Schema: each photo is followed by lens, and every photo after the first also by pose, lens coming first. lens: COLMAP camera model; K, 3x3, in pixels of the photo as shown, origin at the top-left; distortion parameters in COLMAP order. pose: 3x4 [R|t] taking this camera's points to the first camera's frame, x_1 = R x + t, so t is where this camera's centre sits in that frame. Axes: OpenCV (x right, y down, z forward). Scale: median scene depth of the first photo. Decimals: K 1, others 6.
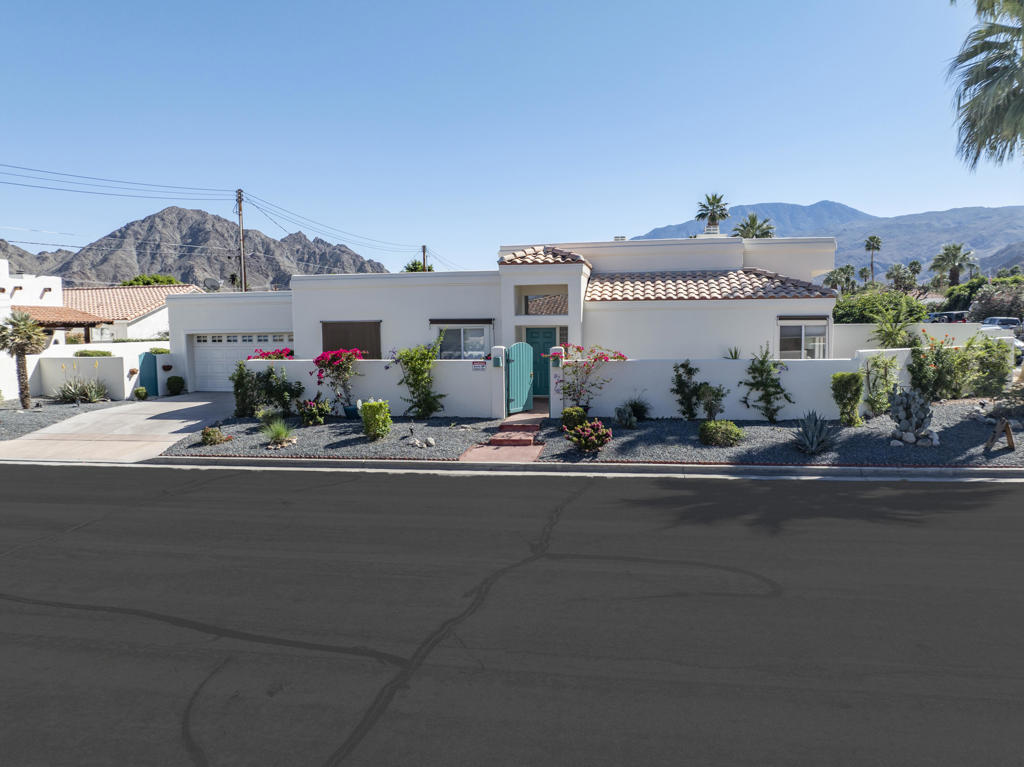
lens RADIAL K [[734.4, 0, 511.7], [0, 734.4, 379.7], [0, 0, 1]] dist [-0.013211, 0.003500]
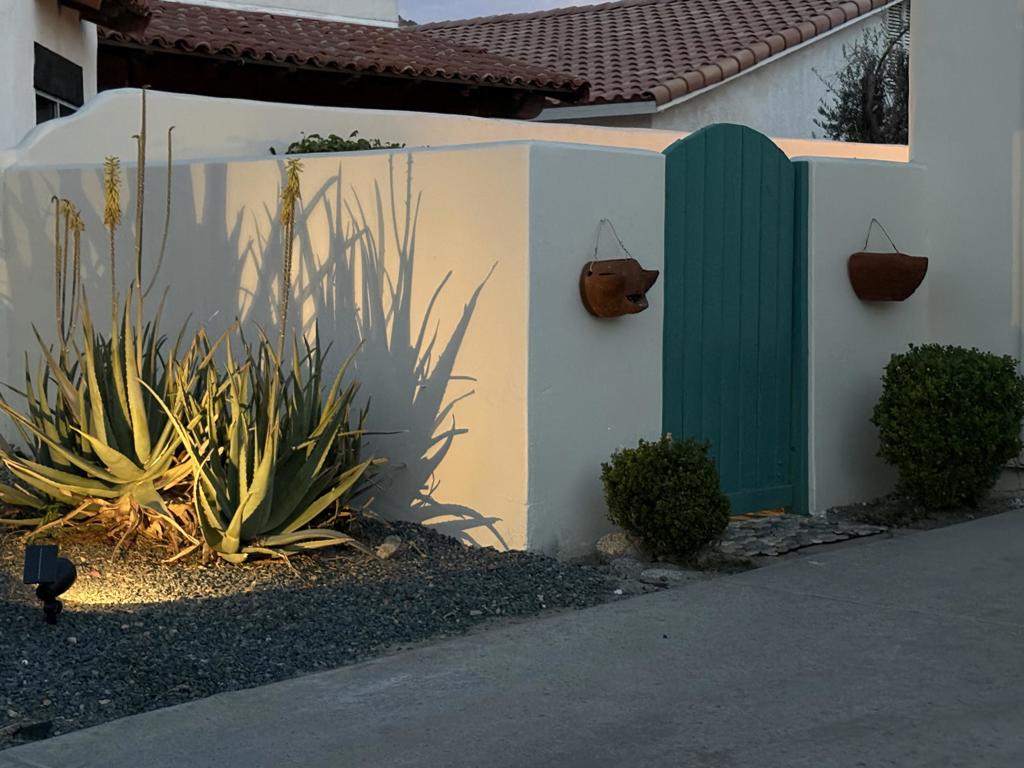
lens RADIAL K [[1940.6, 0, 512.0], [0, 1940.6, 383.4], [0, 0, 1]] dist [0.004912, 0.000000]
pose [[0.843560, 0.051639, -0.534546, -0.238121], [-0.056007, 0.998398, 0.008065, 0.001576], [0.534106, 0.023135, 0.845101, 0.473945]]
